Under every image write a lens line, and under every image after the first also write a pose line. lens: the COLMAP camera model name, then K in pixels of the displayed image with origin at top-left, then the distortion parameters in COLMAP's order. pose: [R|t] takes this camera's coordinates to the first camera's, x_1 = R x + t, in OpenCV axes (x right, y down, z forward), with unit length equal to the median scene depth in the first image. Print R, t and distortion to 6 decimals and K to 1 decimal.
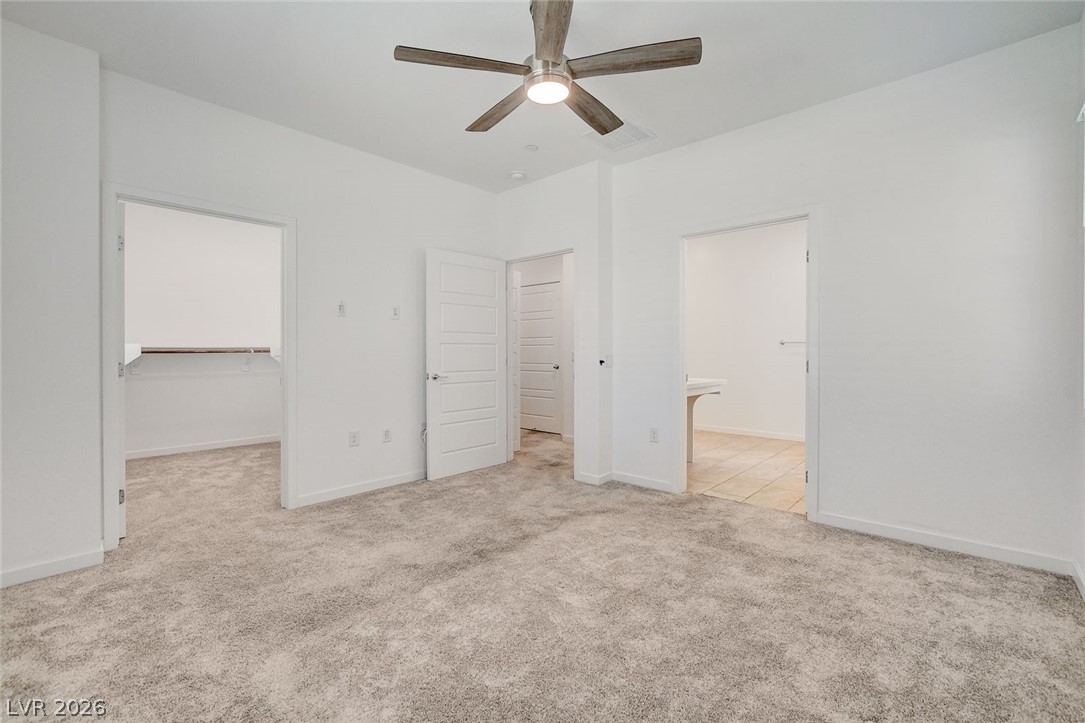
lens RADIAL K [[463.3, 0, 531.2], [0, 463.3, 354.5], [0, 0, 1]] dist [-0.002143, -0.000015]
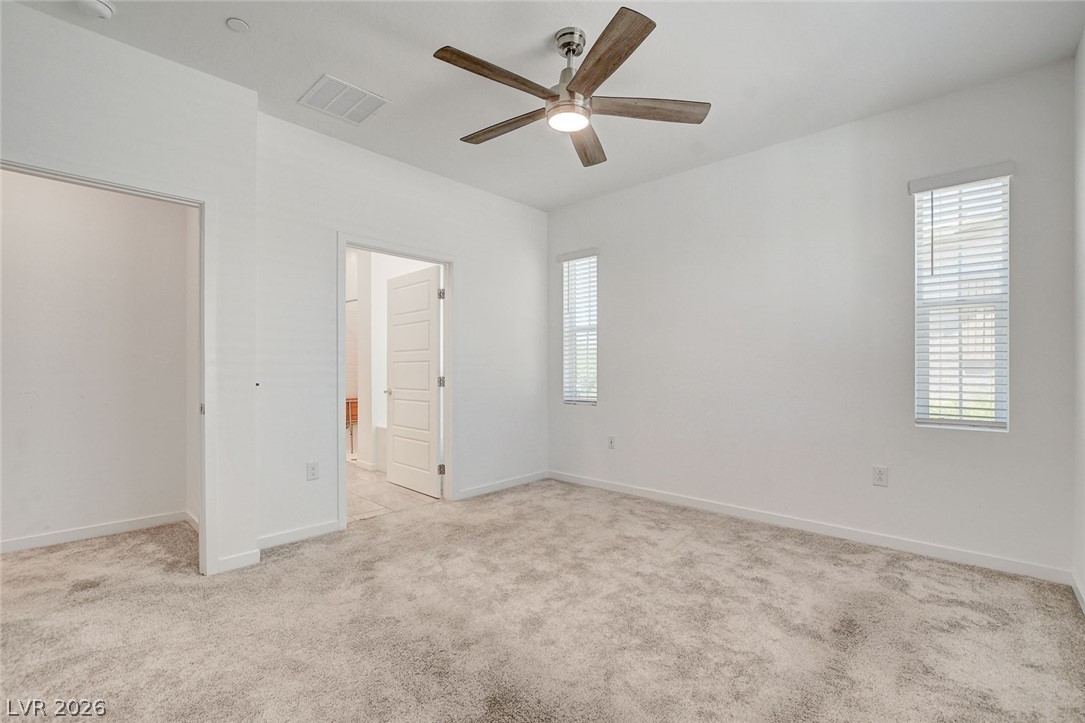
lens RADIAL K [[486.4, 0, 543.5], [0, 486.4, 369.1], [0, 0, 1]] dist [-0.029583, 0.000701]
pose [[-0.001866, 0.001351, 0.999997, -0.833882], [0.006314, 0.999979, -0.001339, -0.003831], [-0.999978, 0.006311, -0.001875, 0.837356]]
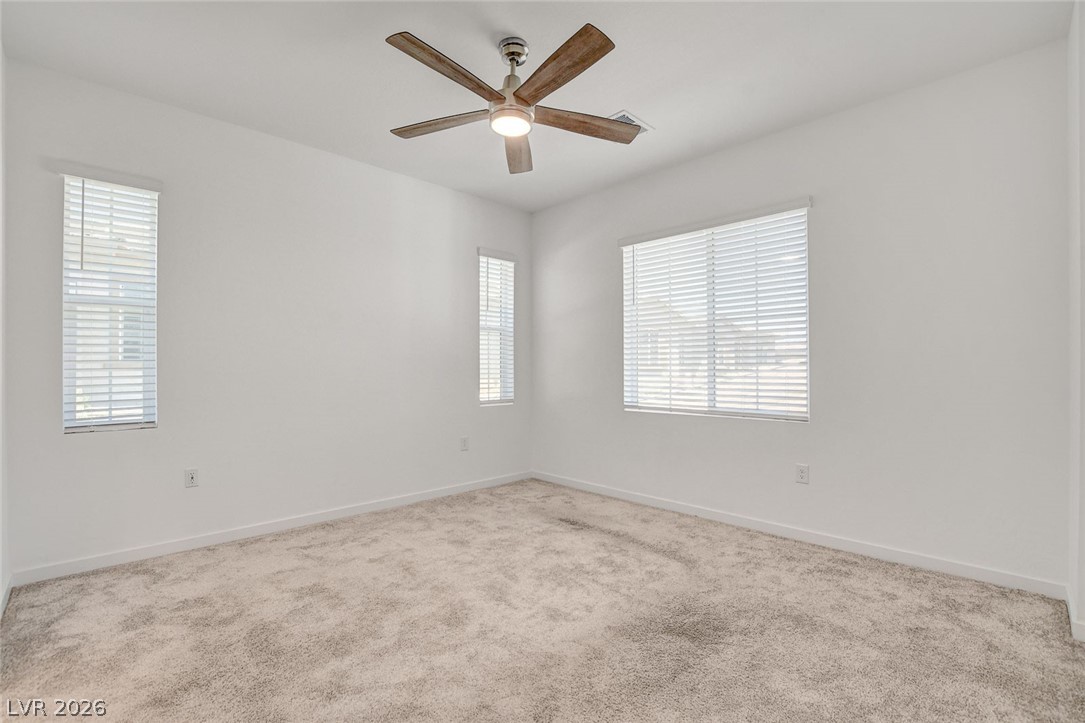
lens RADIAL K [[486.4, 0, 543.5], [0, 486.4, 369.1], [0, 0, 1]] dist [-0.029583, 0.000701]
pose [[-0.999570, 0.005339, 0.028843, -0.048589], [0.005539, 0.999961, 0.006886, -0.010640], [-0.028805, 0.007043, -0.999560, 1.661432]]
